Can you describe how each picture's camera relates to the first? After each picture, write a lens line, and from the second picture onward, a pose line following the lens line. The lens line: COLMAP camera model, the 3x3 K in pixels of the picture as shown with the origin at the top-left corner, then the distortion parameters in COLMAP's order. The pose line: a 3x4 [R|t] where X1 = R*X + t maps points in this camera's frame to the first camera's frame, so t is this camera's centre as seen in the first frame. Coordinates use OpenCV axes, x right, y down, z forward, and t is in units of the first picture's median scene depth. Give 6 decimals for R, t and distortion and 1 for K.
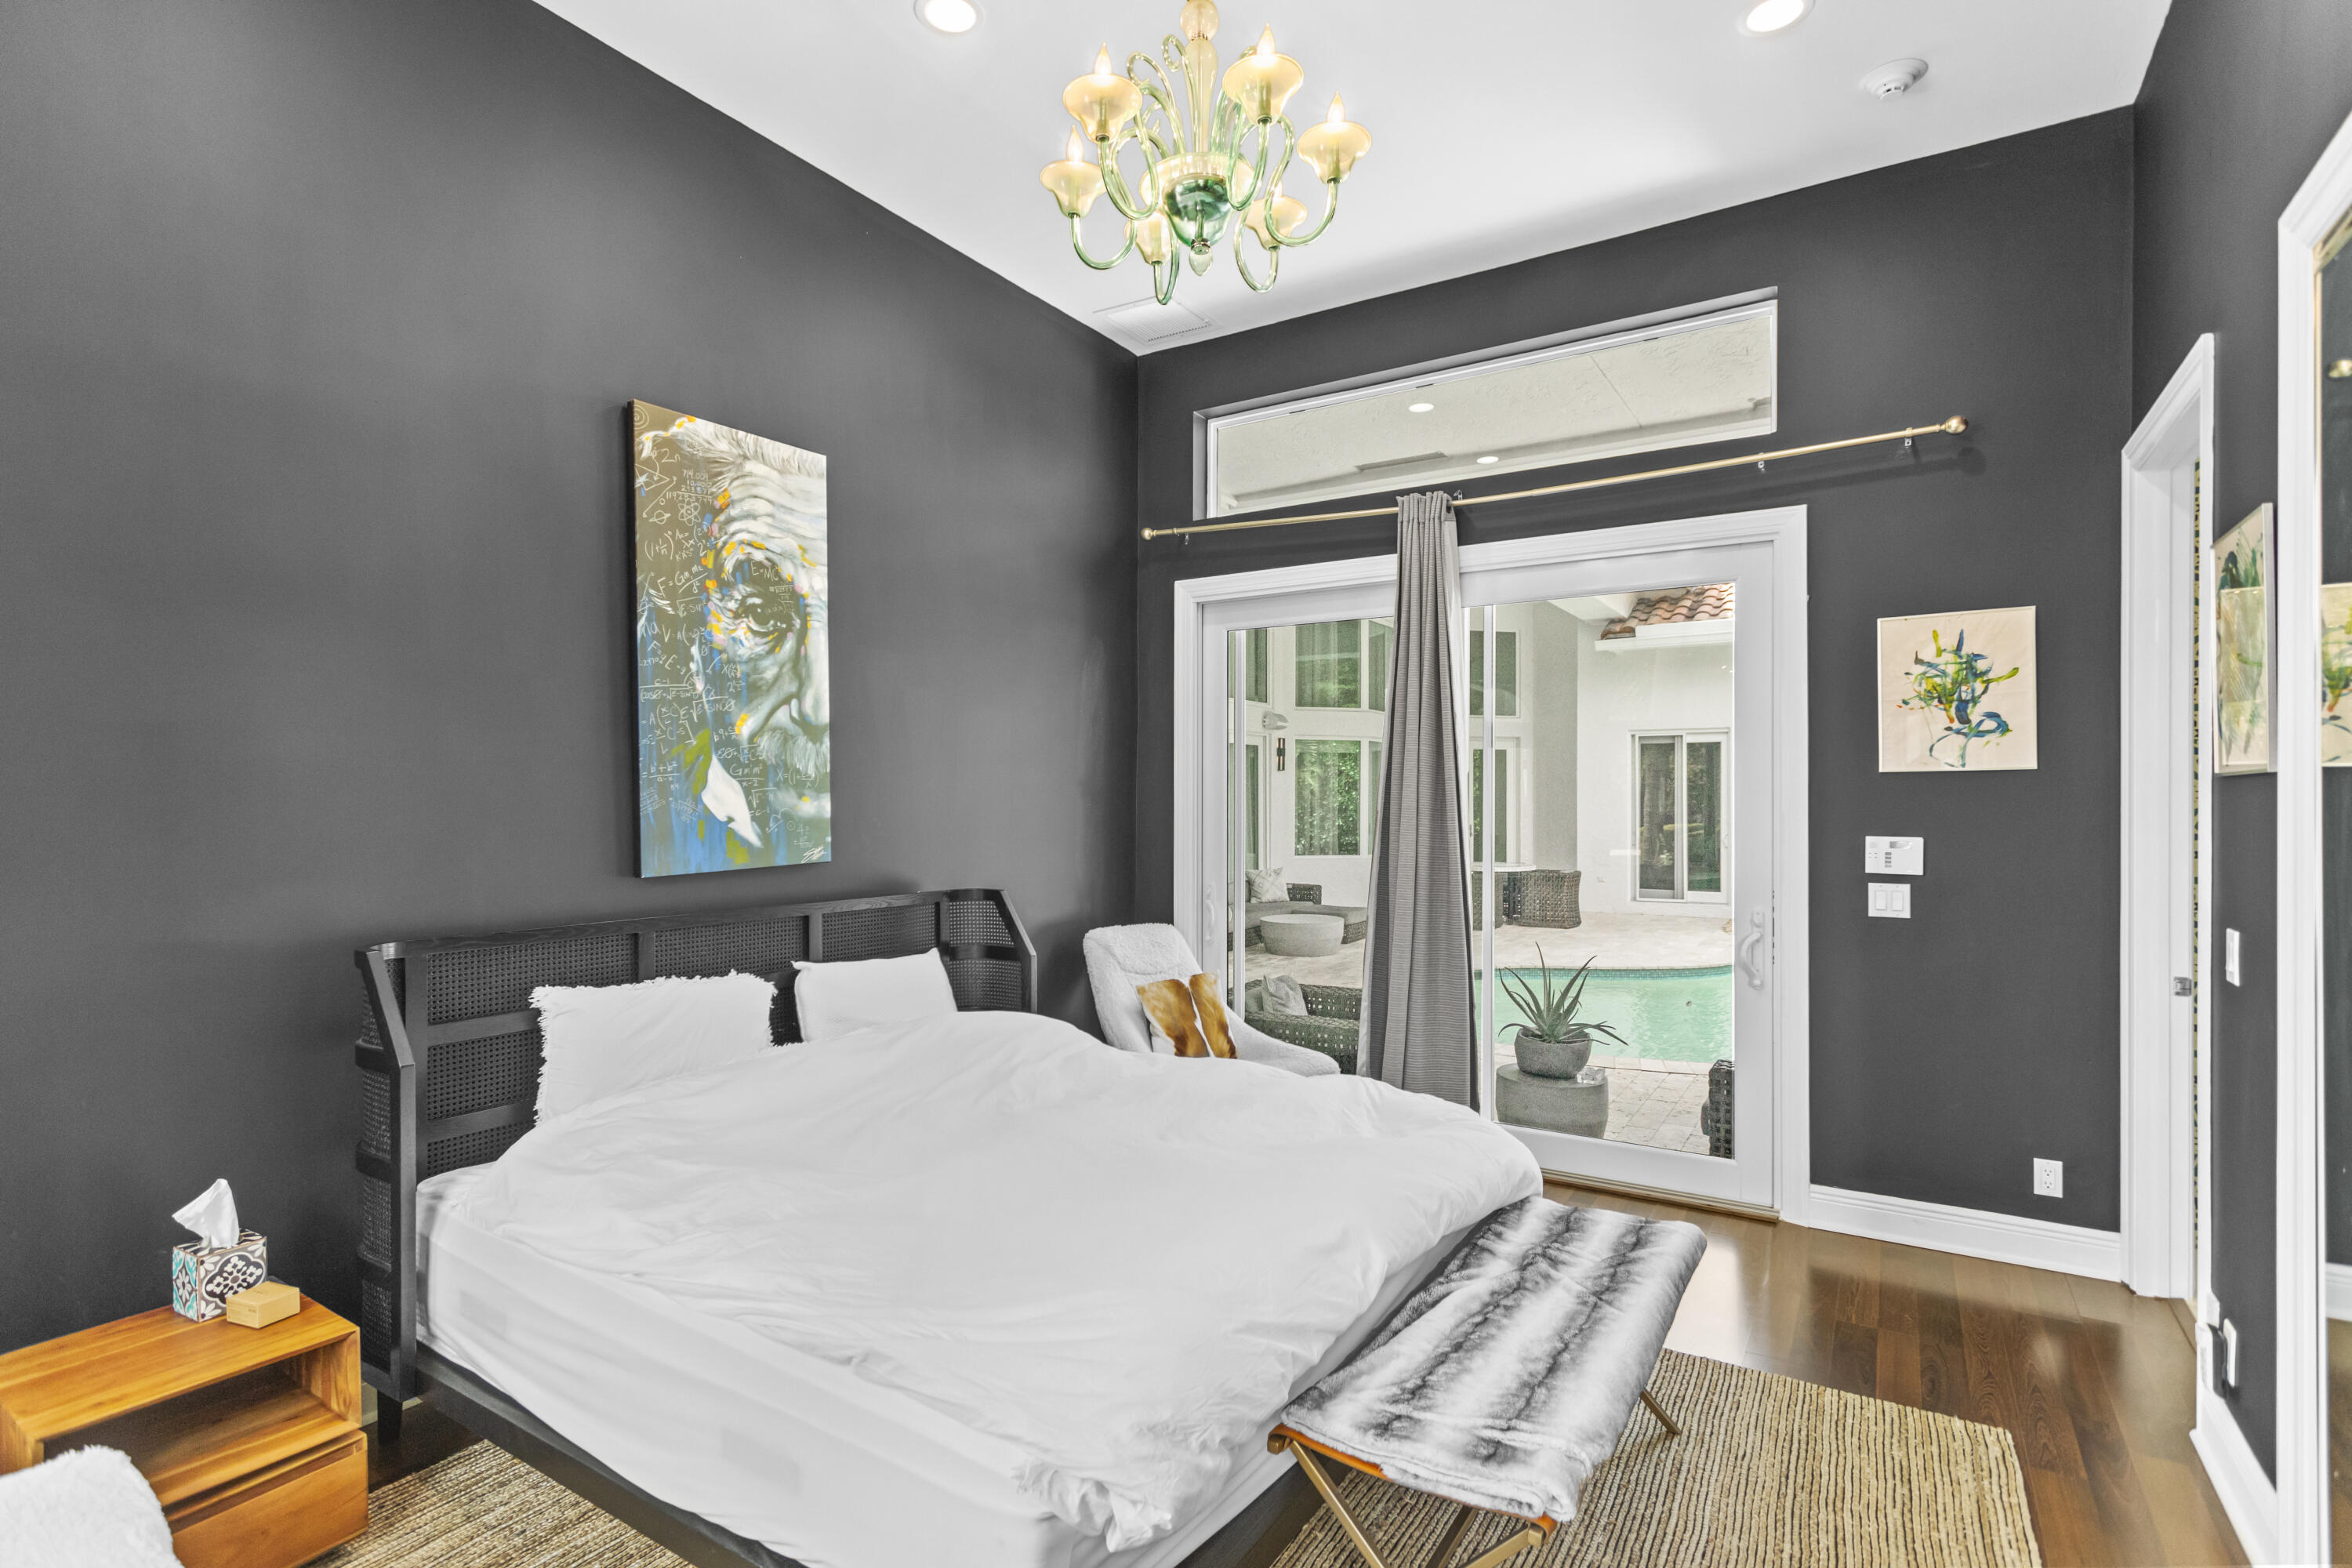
lens RADIAL K [[1119.8, 0, 1182.5], [0, 1119.8, 797.2], [0, 0, 1]] dist [0.001647, 0.000967]
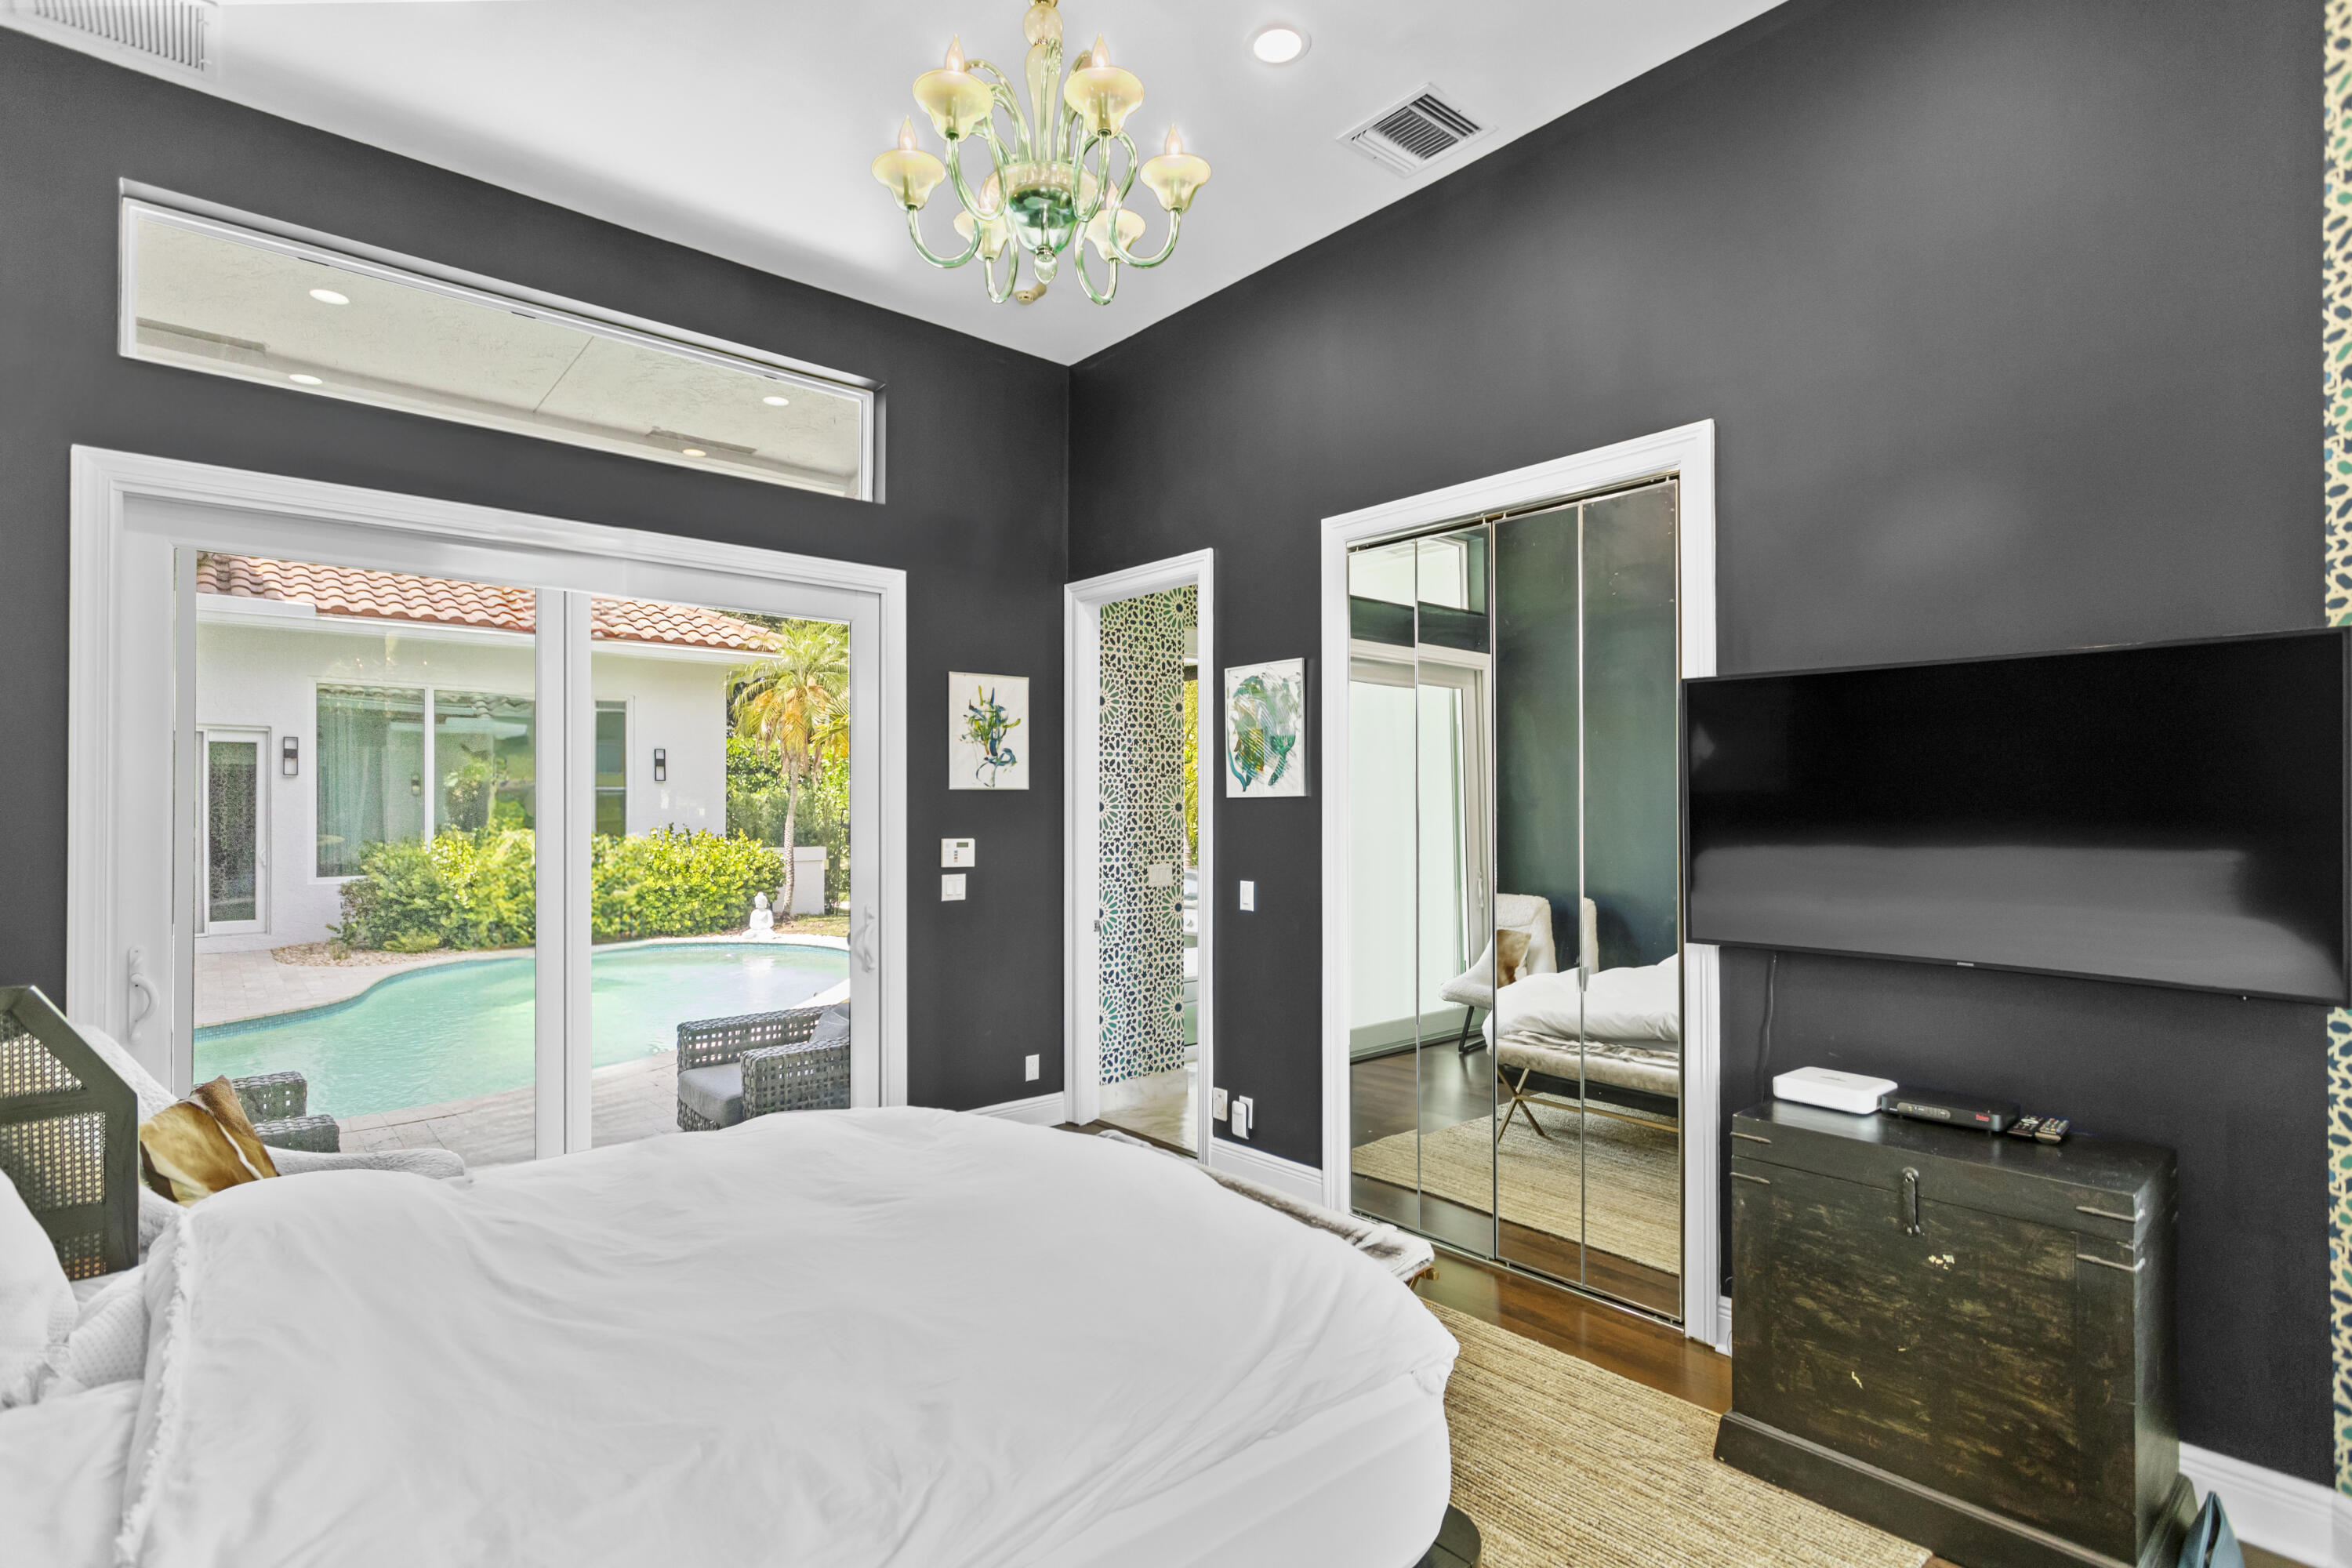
lens RADIAL K [[1119.8, 0, 1179.4], [0, 1119.8, 796.2], [0, 0, 1]] dist [0.001647, 0.000967]
pose [[0.298213, 0.009391, 0.954453, -0.546754], [-0.000735, 0.999954, -0.009609, -0.002137], [-0.954499, 0.002164, 0.298206, 0.360486]]
